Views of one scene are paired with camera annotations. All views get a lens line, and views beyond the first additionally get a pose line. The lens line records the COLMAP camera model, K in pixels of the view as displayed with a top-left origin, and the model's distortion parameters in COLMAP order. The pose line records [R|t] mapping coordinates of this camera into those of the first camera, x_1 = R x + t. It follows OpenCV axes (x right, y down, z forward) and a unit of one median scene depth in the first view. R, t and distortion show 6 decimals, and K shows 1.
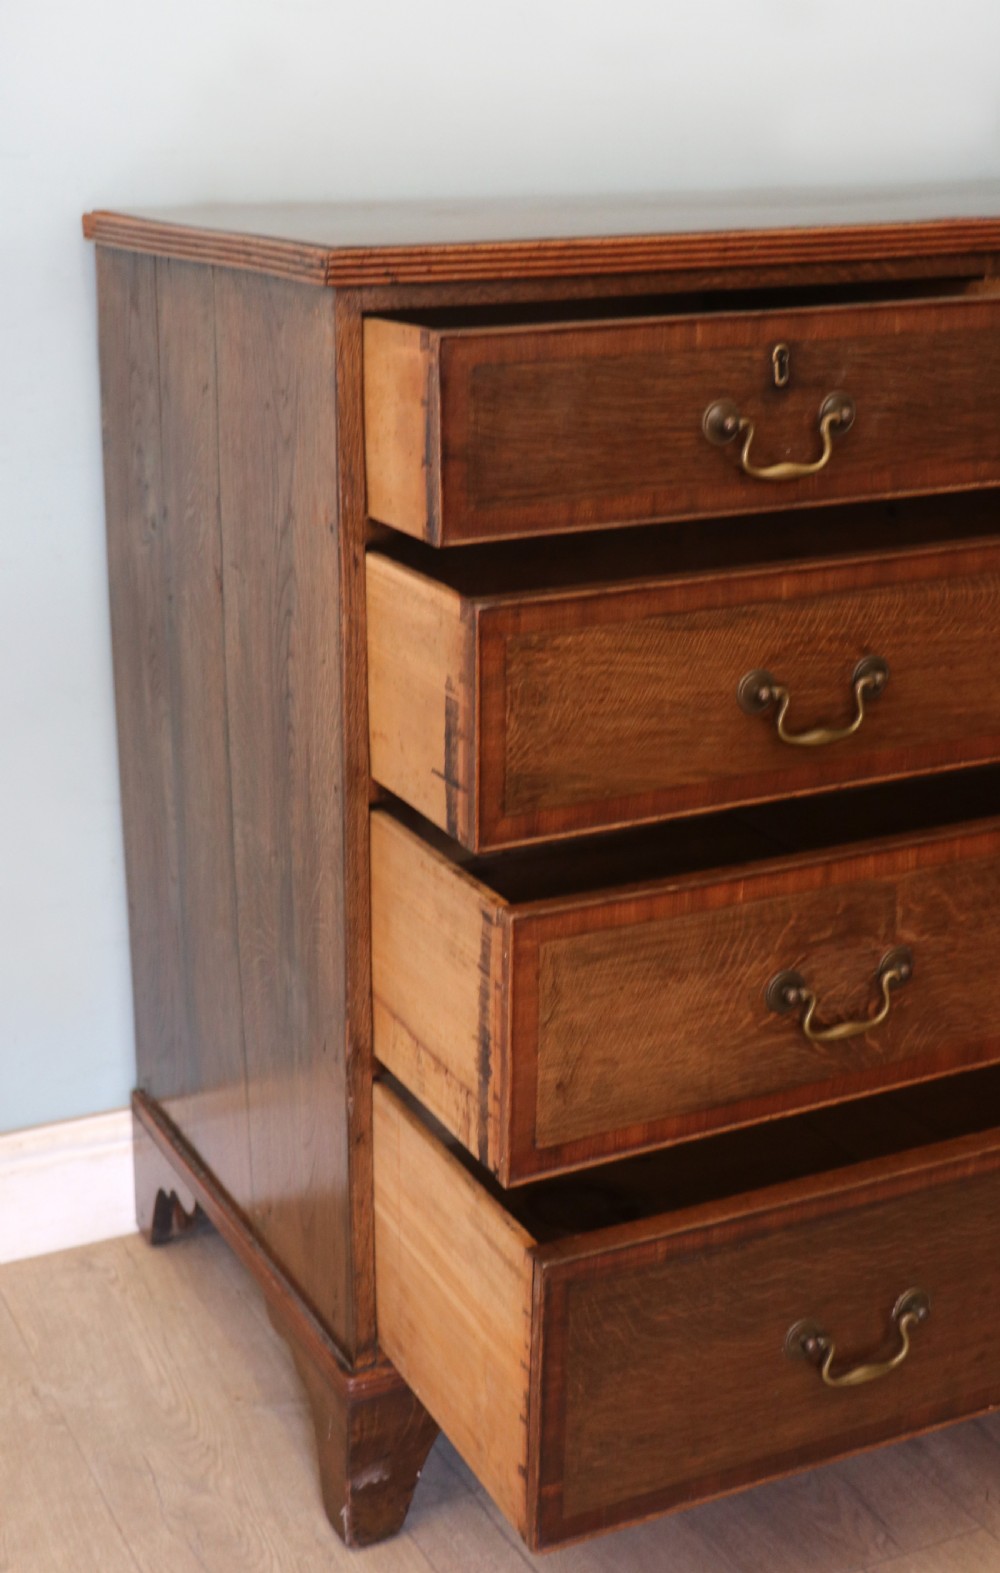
lens RADIAL K [[2116.0, 0, 409.4], [0, 2116.0, 708.4], [0, 0, 1]] dist [-0.045550, 0.115891]
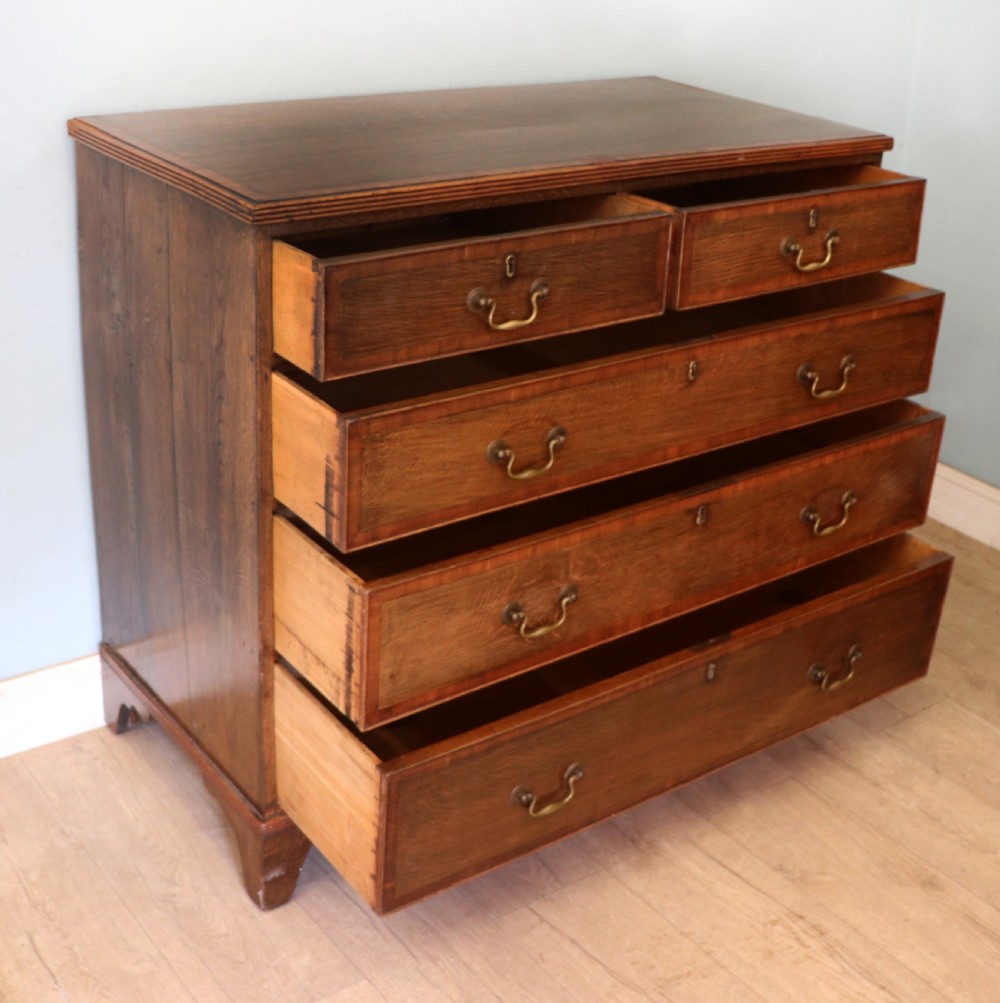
lens RADIAL K [[1456.1, 0, 523.5], [0, 1456.1, 441.0], [0, 0, 1]] dist [-0.180197, 0.112565]
pose [[0.972359, -0.022775, 0.232378, -0.097667], [-0.005547, 0.992697, 0.120505, -0.163300], [-0.233425, -0.118463, 0.965132, -0.187715]]
